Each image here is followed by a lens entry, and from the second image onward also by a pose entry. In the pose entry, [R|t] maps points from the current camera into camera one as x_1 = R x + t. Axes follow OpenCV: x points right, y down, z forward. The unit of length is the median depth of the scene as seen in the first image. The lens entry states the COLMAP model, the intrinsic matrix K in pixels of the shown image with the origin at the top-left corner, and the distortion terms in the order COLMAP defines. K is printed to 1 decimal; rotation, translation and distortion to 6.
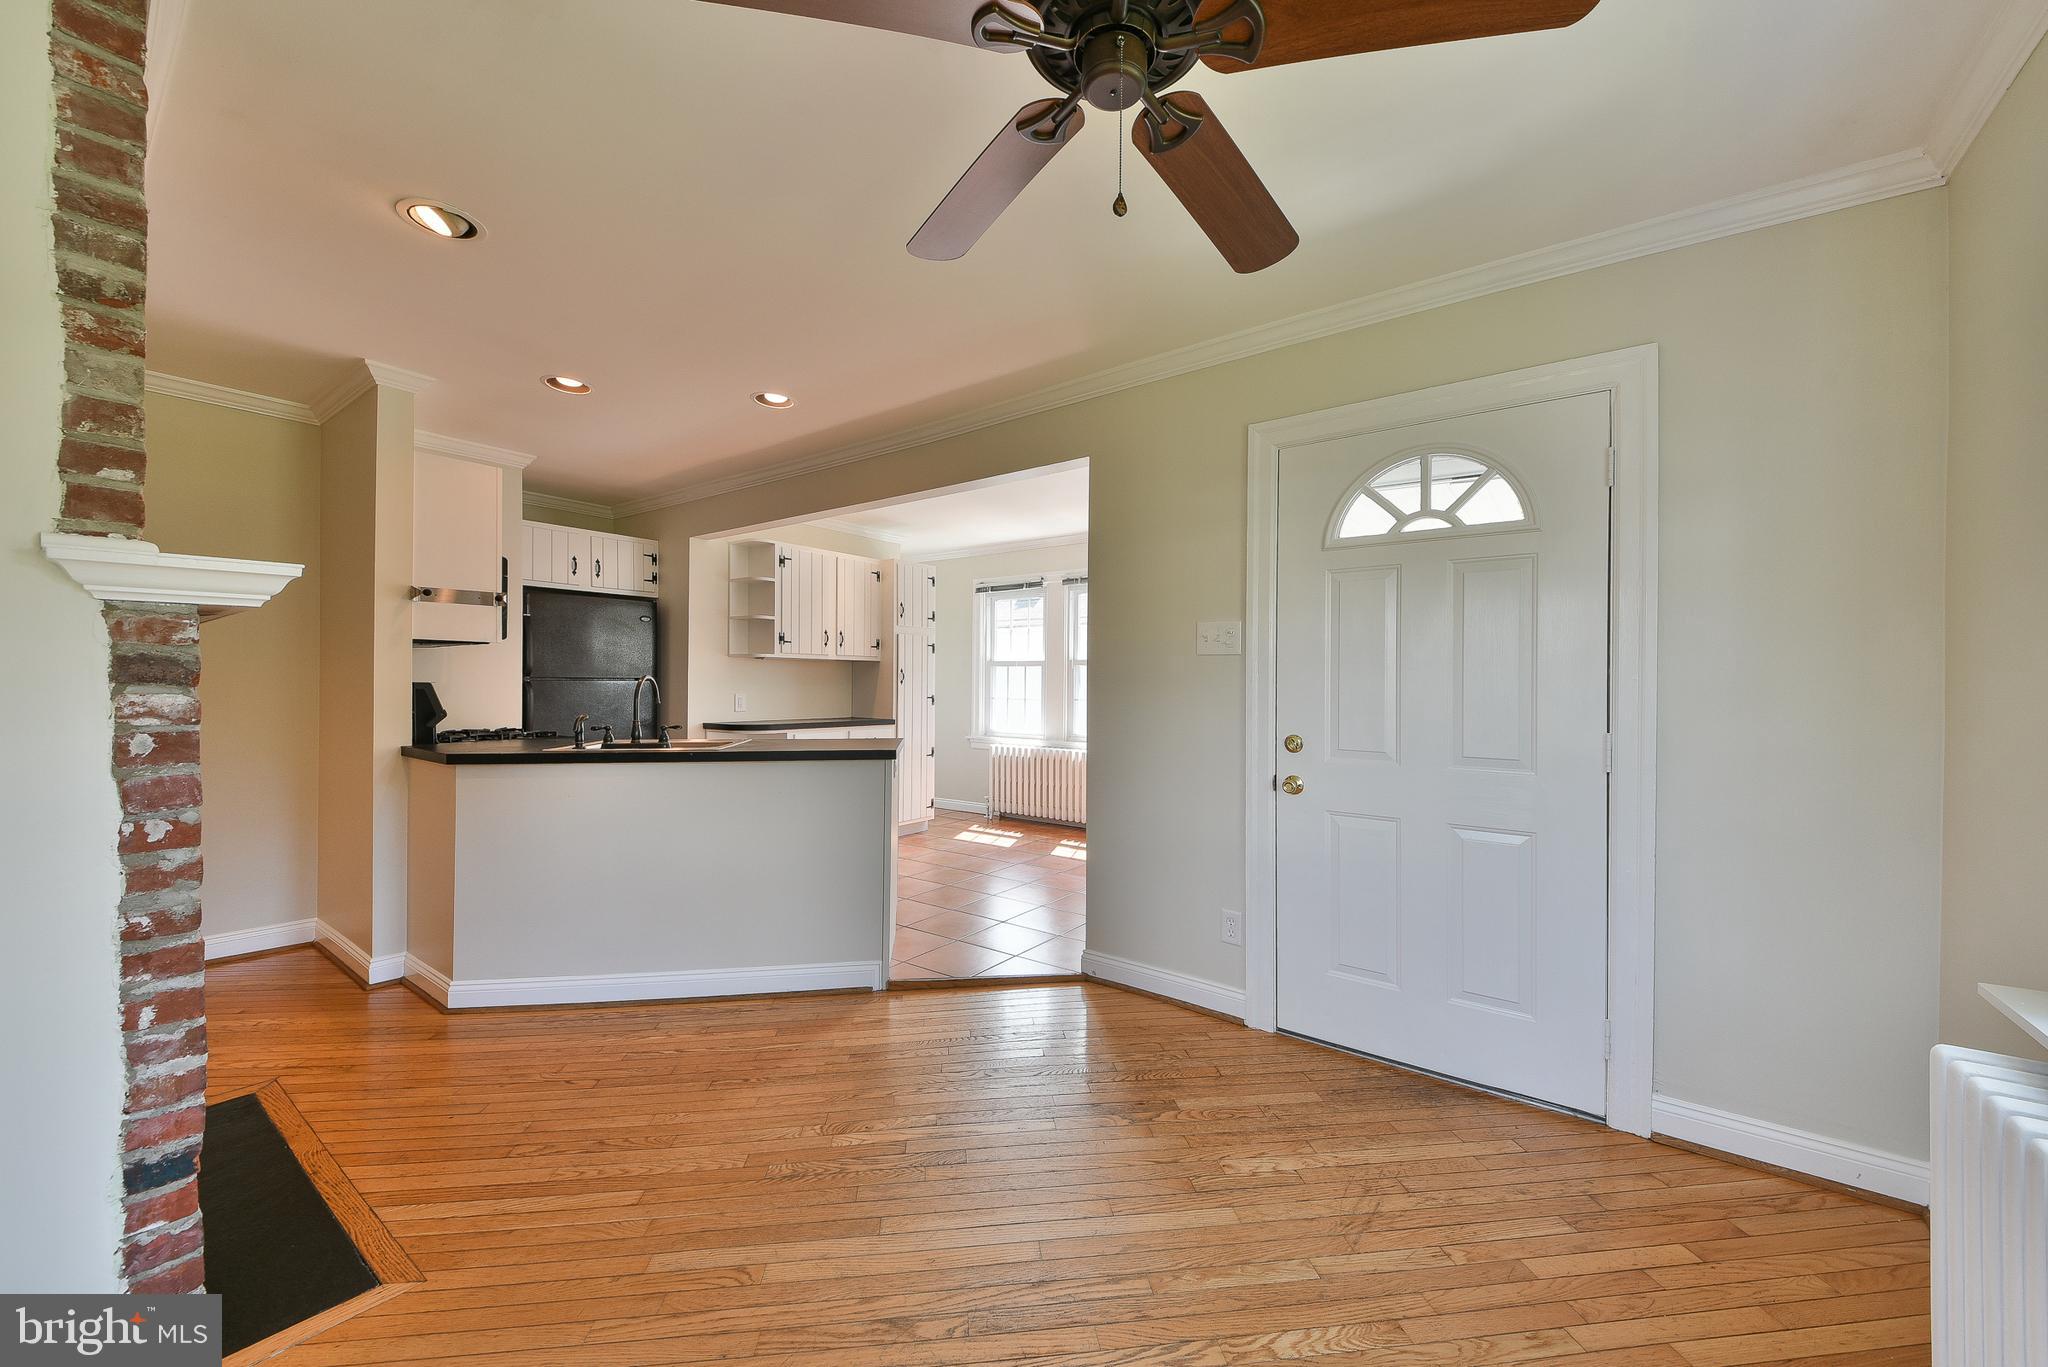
lens RADIAL K [[750.7, 0, 1042.6], [0, 750.7, 690.5], [0, 0, 1]] dist [-0.012639, -0.002432]
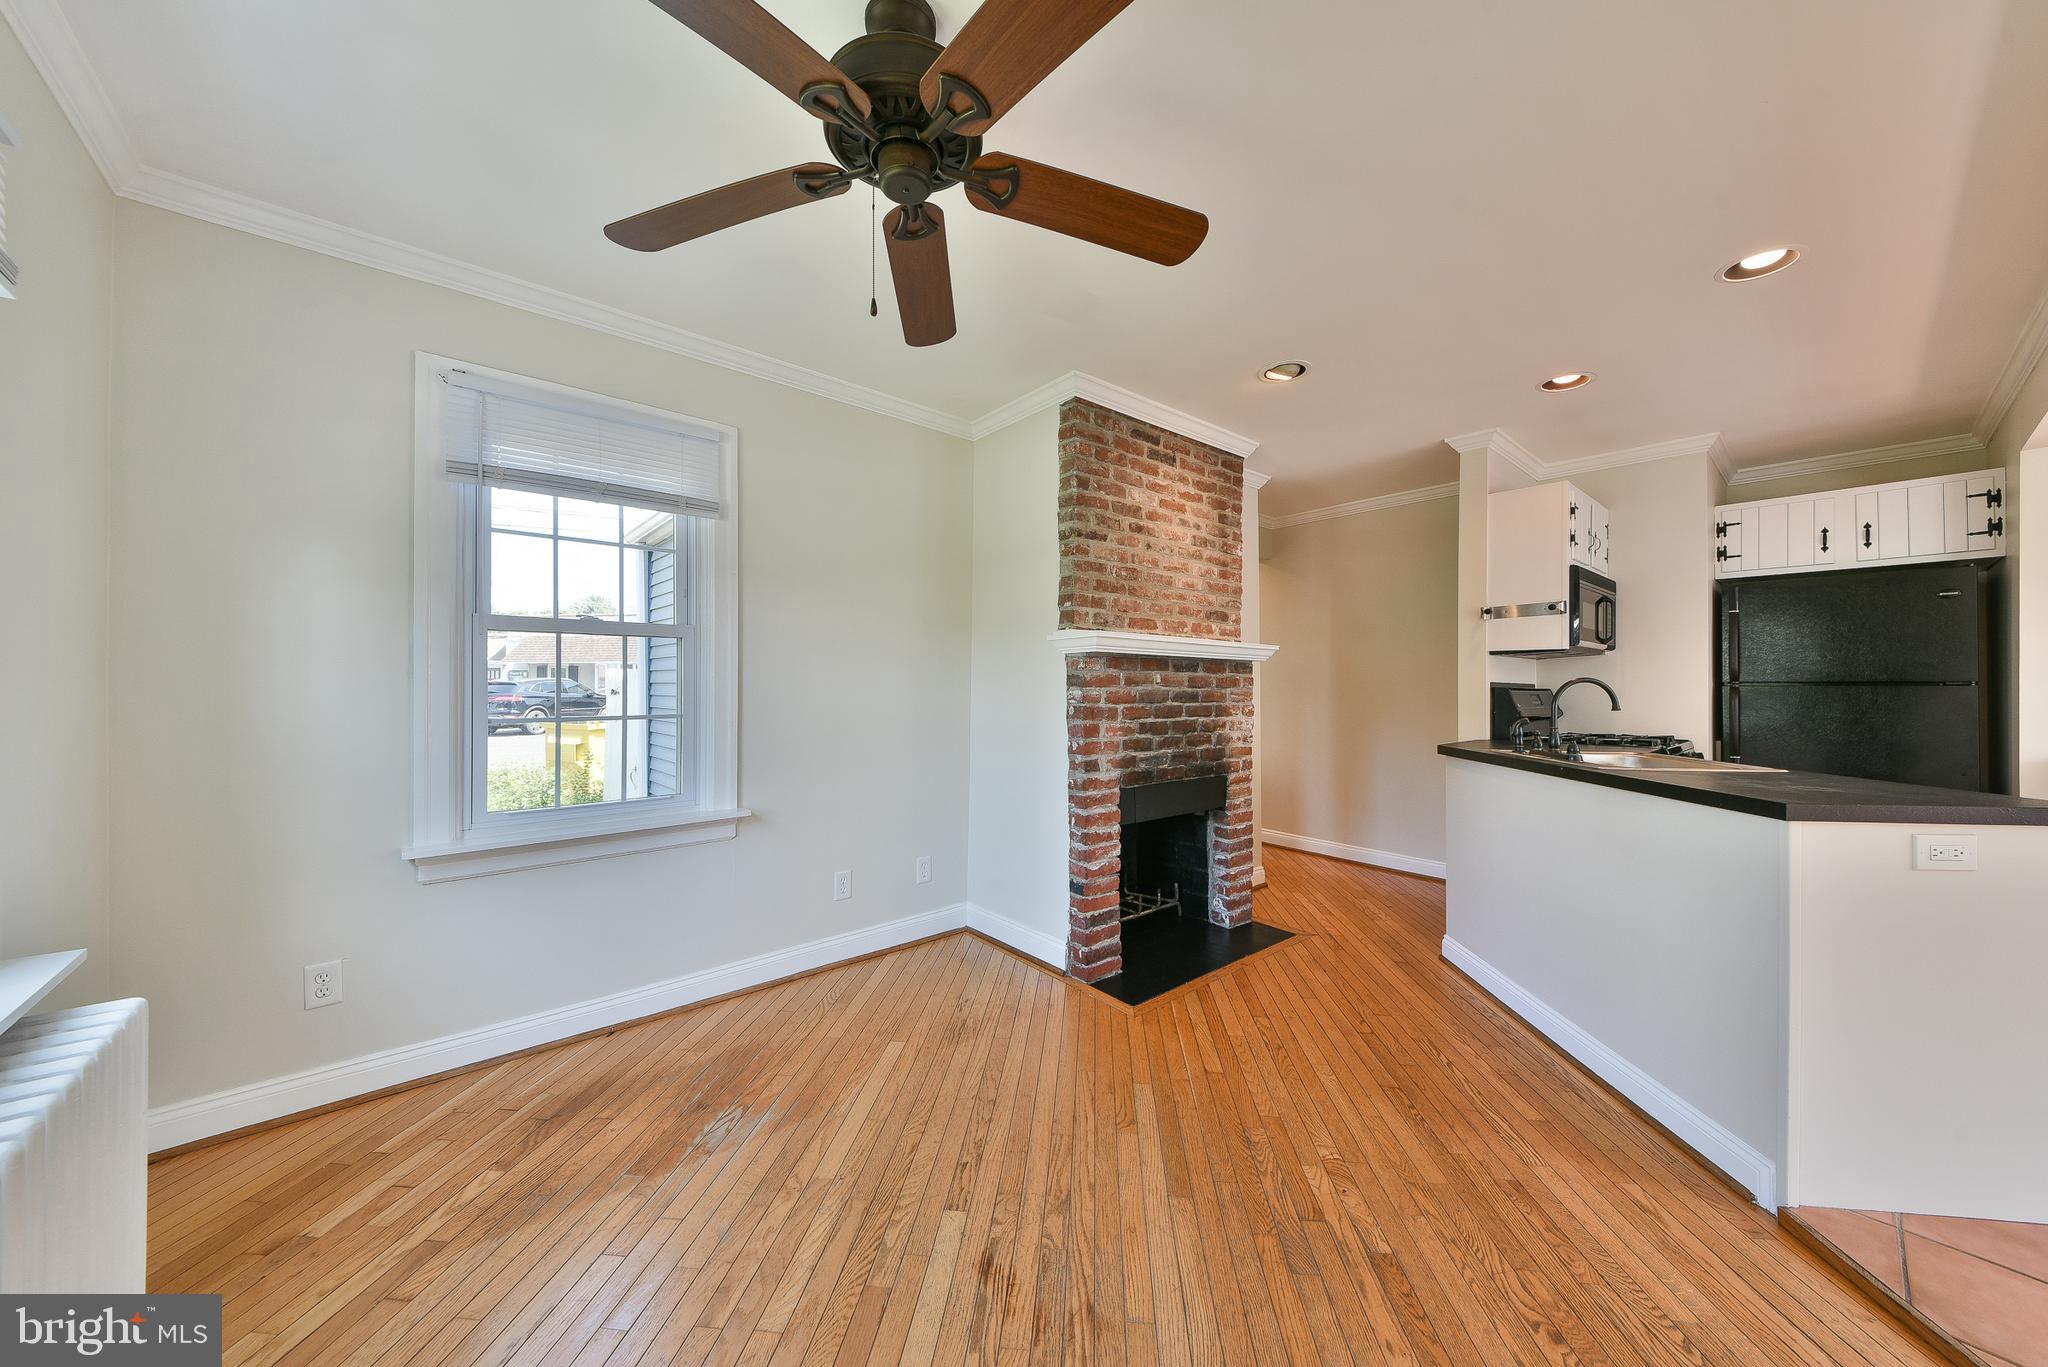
lens RADIAL K [[715.4, 0, 1040.3], [0, 715.4, 679.5], [0, 0, 1]] dist [0.028540, -0.000510]
pose [[-0.213354, -0.012739, -0.976892, 0.288399], [-0.014242, 0.999849, -0.009928, -0.001294], [0.976871, 0.011794, -0.213503, 0.347604]]
